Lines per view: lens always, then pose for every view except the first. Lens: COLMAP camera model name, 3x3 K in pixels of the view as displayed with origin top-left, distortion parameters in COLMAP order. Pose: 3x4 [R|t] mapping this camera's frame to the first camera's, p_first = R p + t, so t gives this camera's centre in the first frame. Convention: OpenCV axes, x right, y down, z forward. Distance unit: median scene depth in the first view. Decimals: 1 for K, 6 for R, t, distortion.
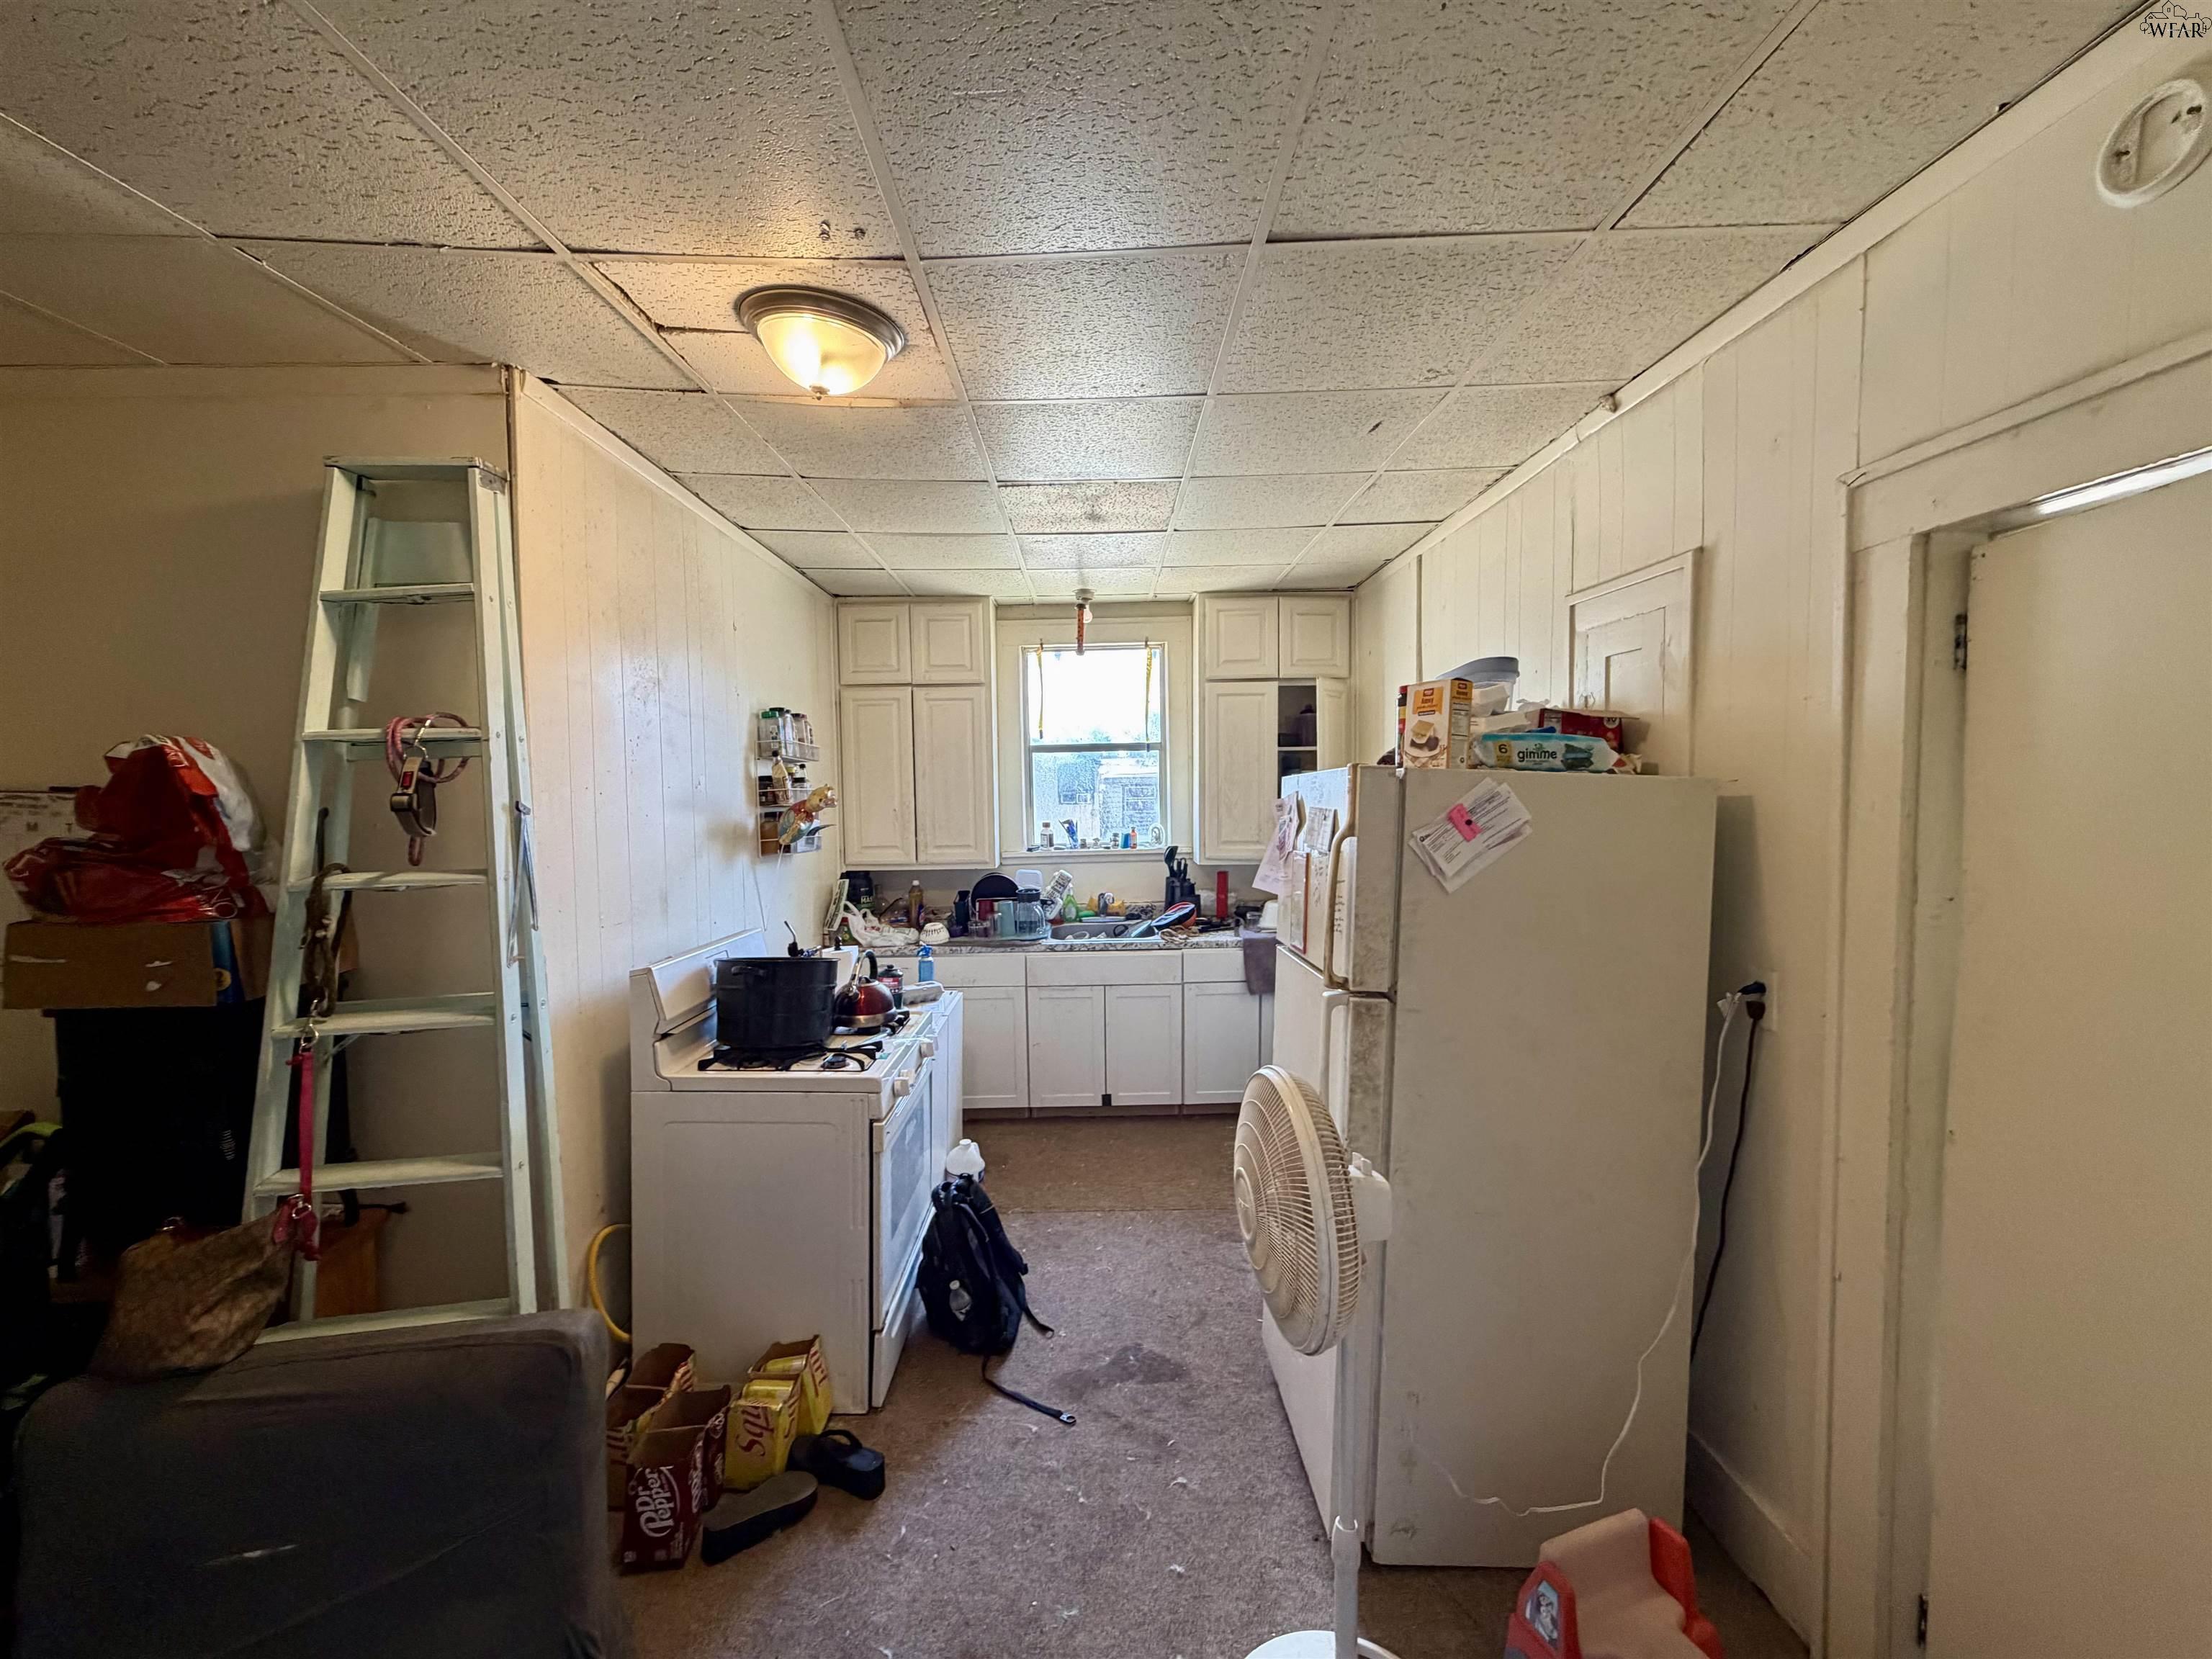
lens RADIAL K [[880.4, 0, 1096.4], [0, 880.4, 831.4], [0, 0, 1]] dist [-0.000539, 0.000690]
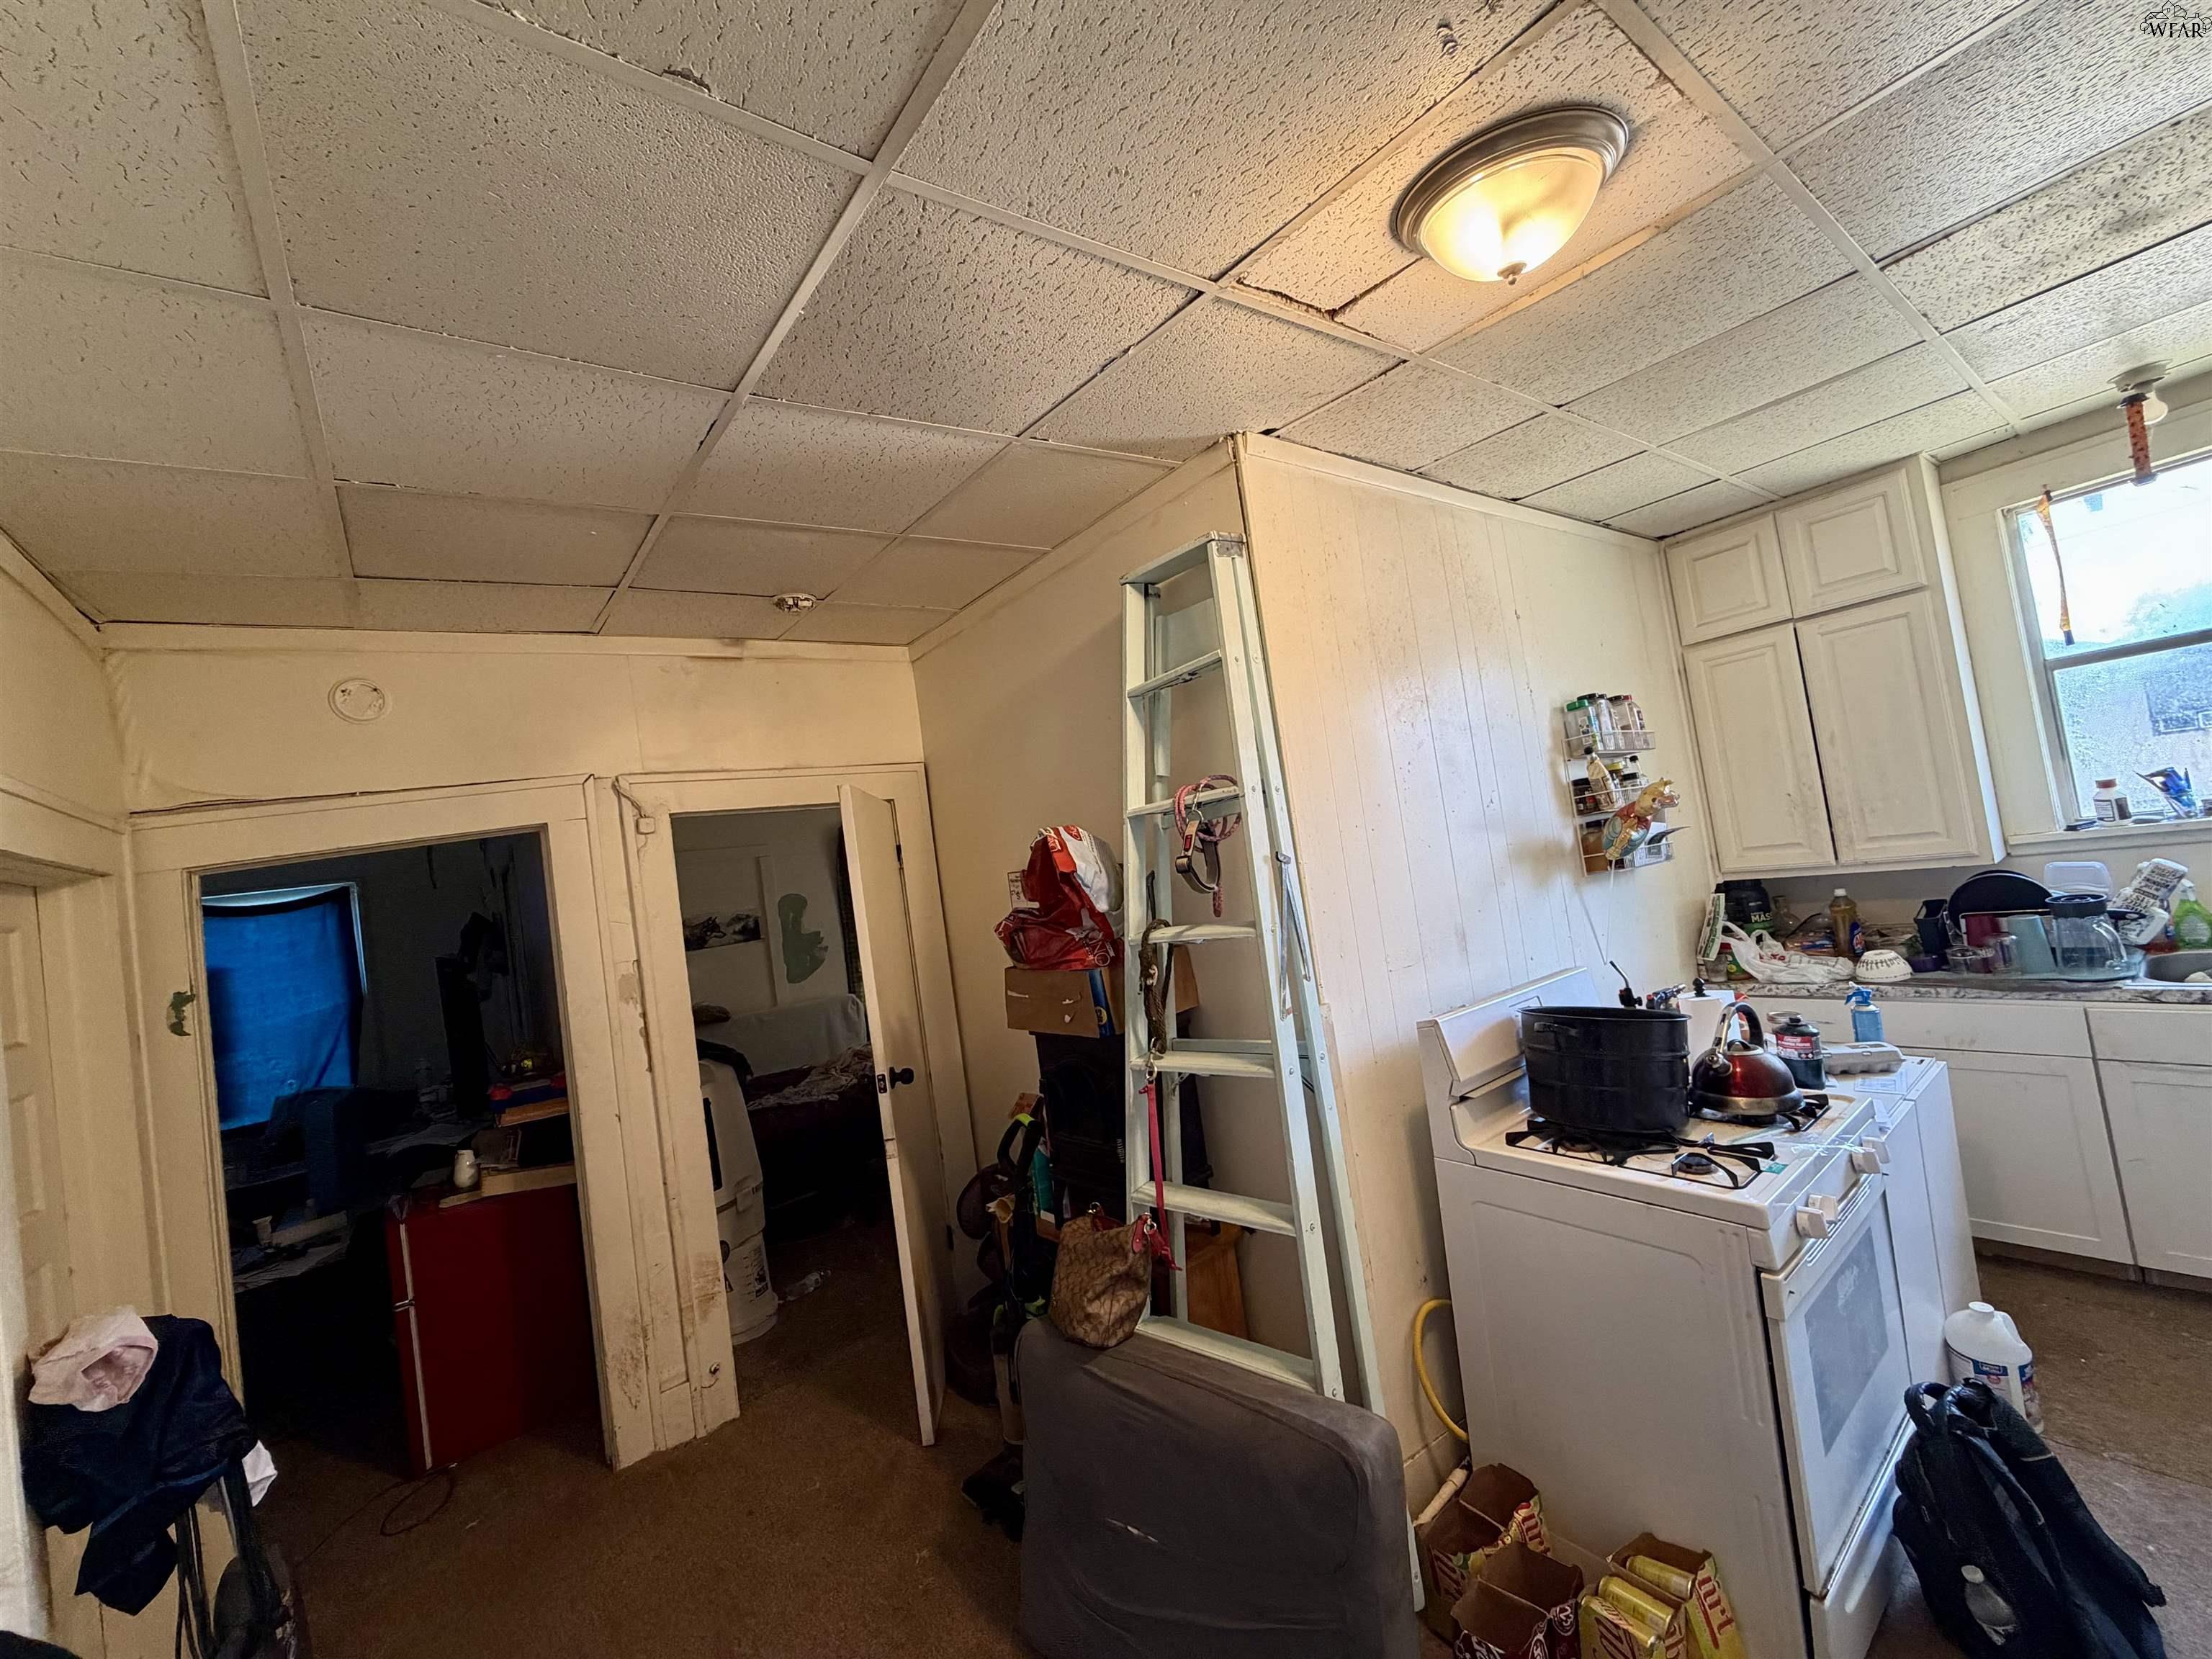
lens RADIAL K [[880.4, 0, 1100.5], [0, 880.4, 829.7], [0, 0, 1]] dist [-0.000539, 0.000690]
pose [[0.596914, -0.102782, -0.795695, 0.019833], [0.096444, 0.993761, -0.056017, -0.021274], [0.796488, -0.043303, 0.603102, 0.228940]]
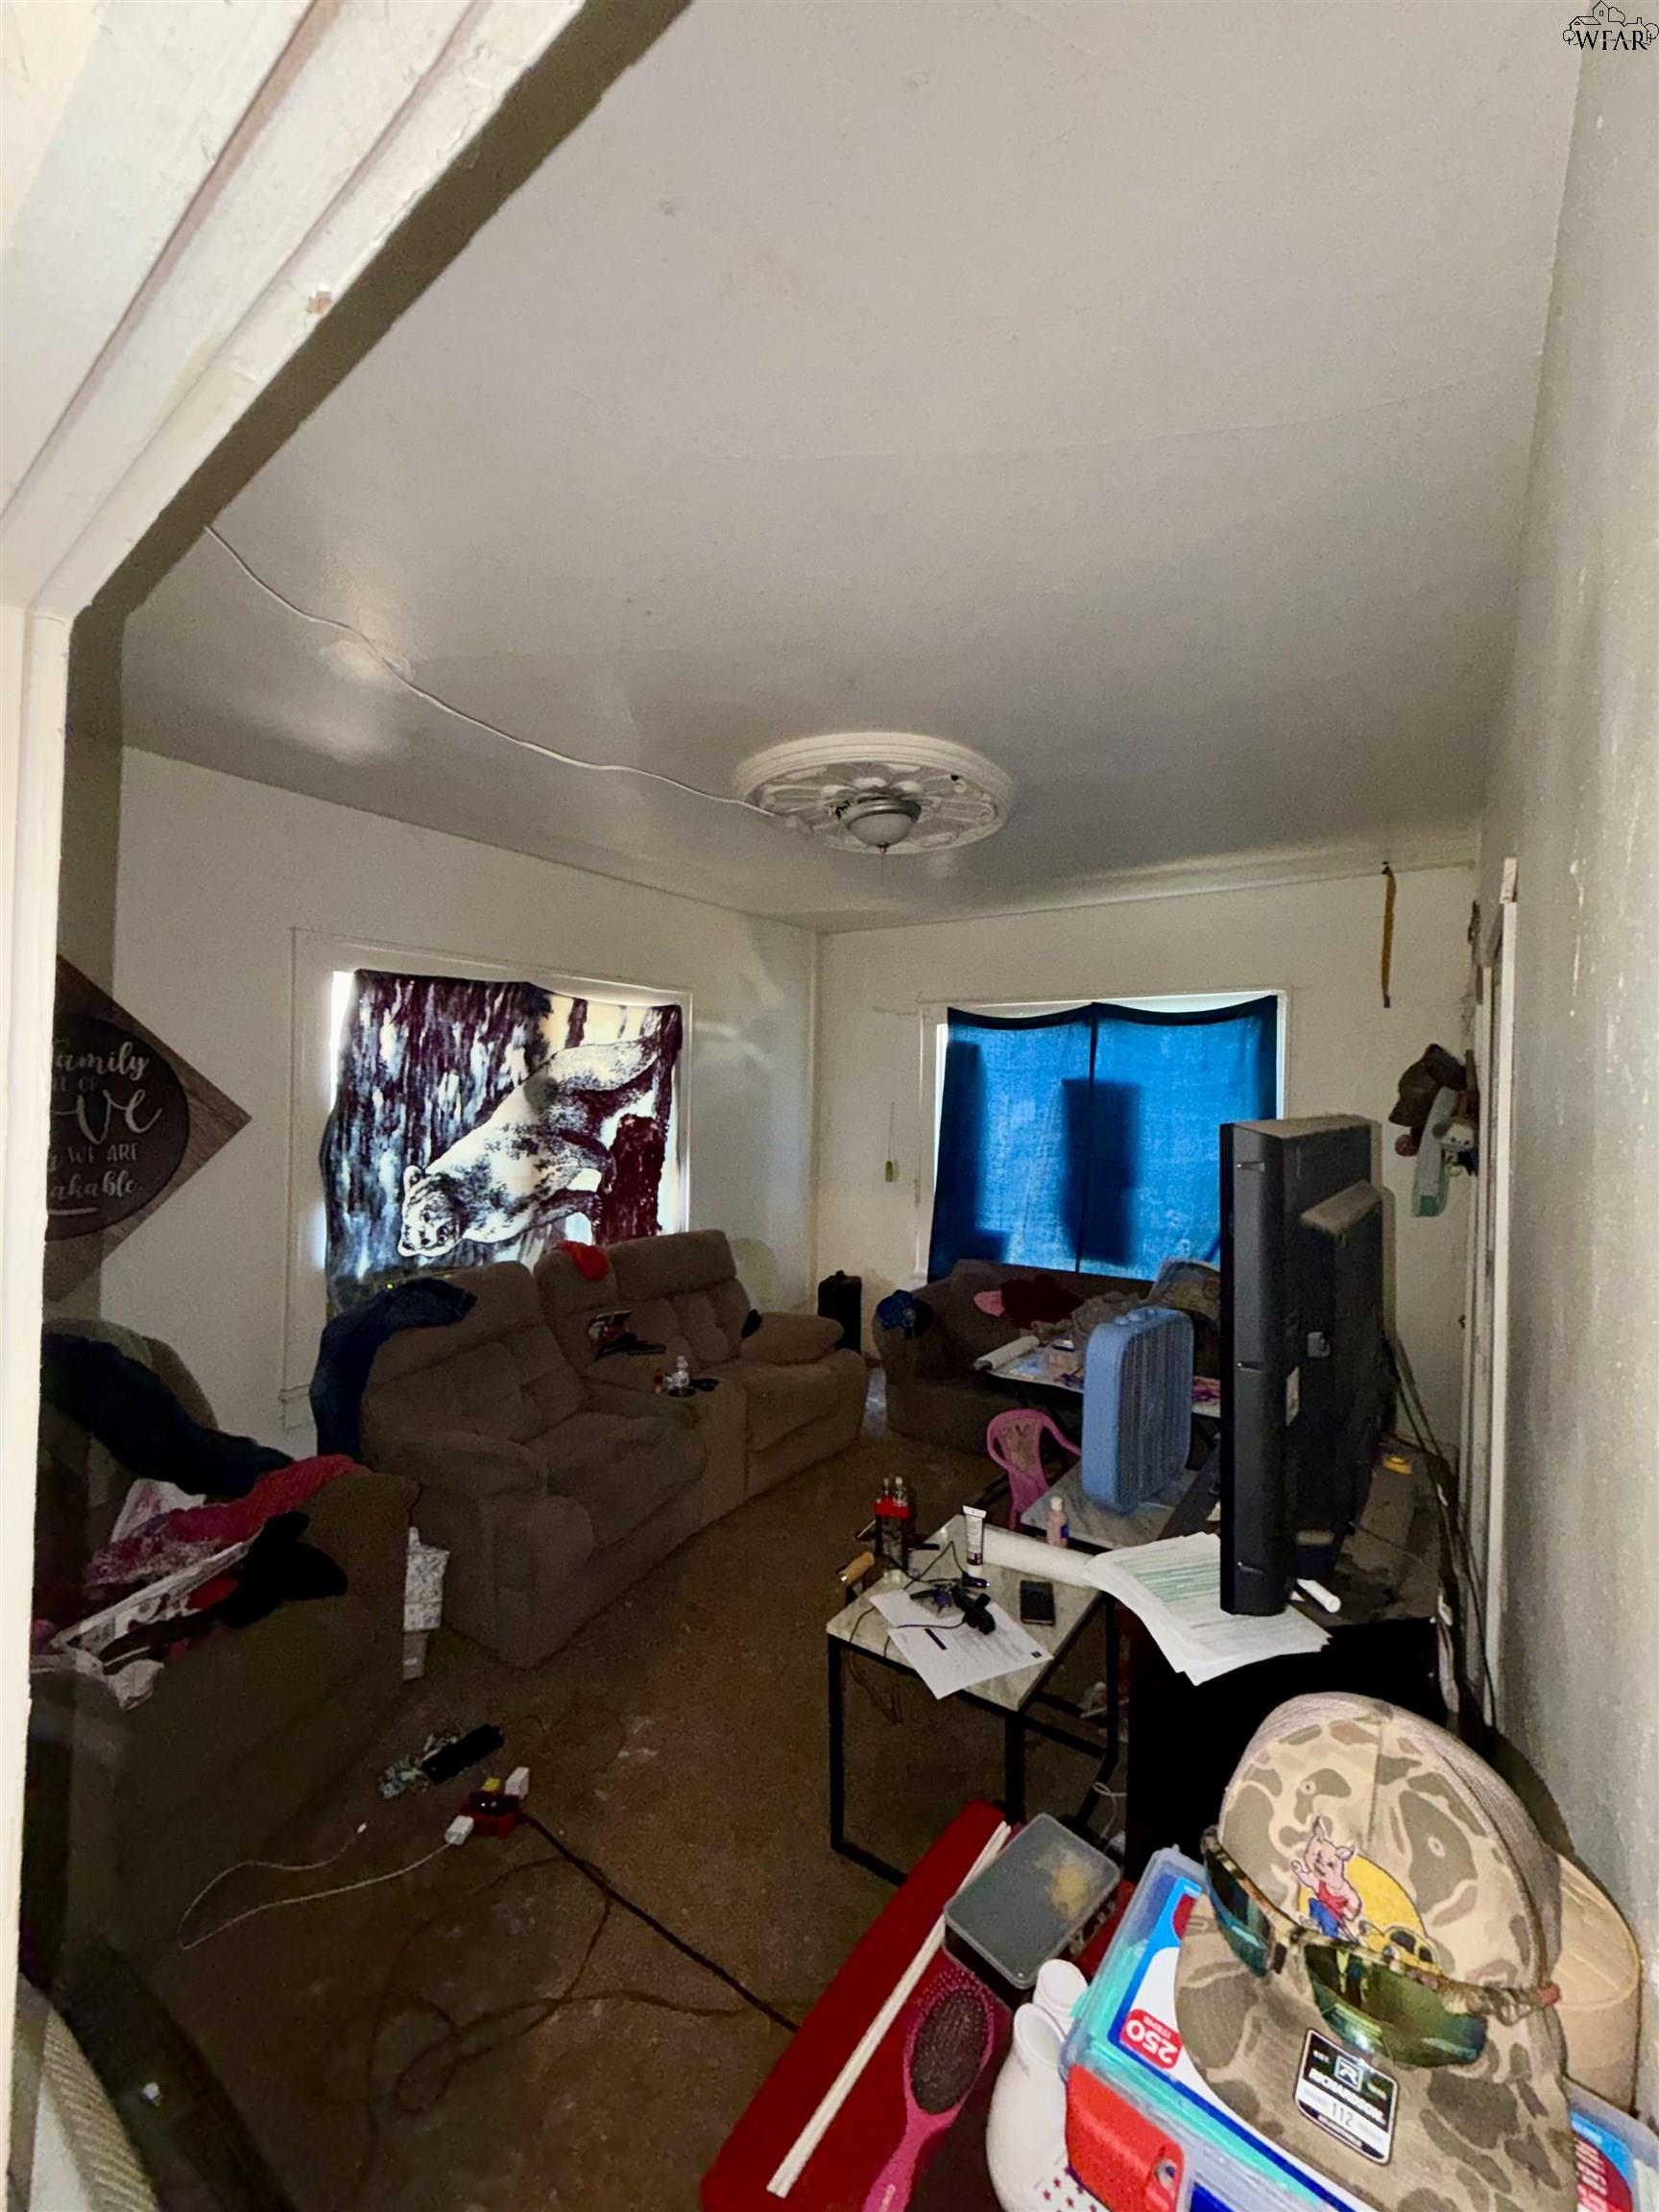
lens RADIAL K [[880.4, 0, 829.6], [0, 880.4, 1095.1], [0, 0, 1]] dist [-0.000539, 0.000690]
pose [[-0.576258, -0.005824, -0.817247, -1.573063], [-0.057790, 0.997762, 0.033639, -0.014181], [0.815222, 0.066613, -0.575305, 0.346392]]
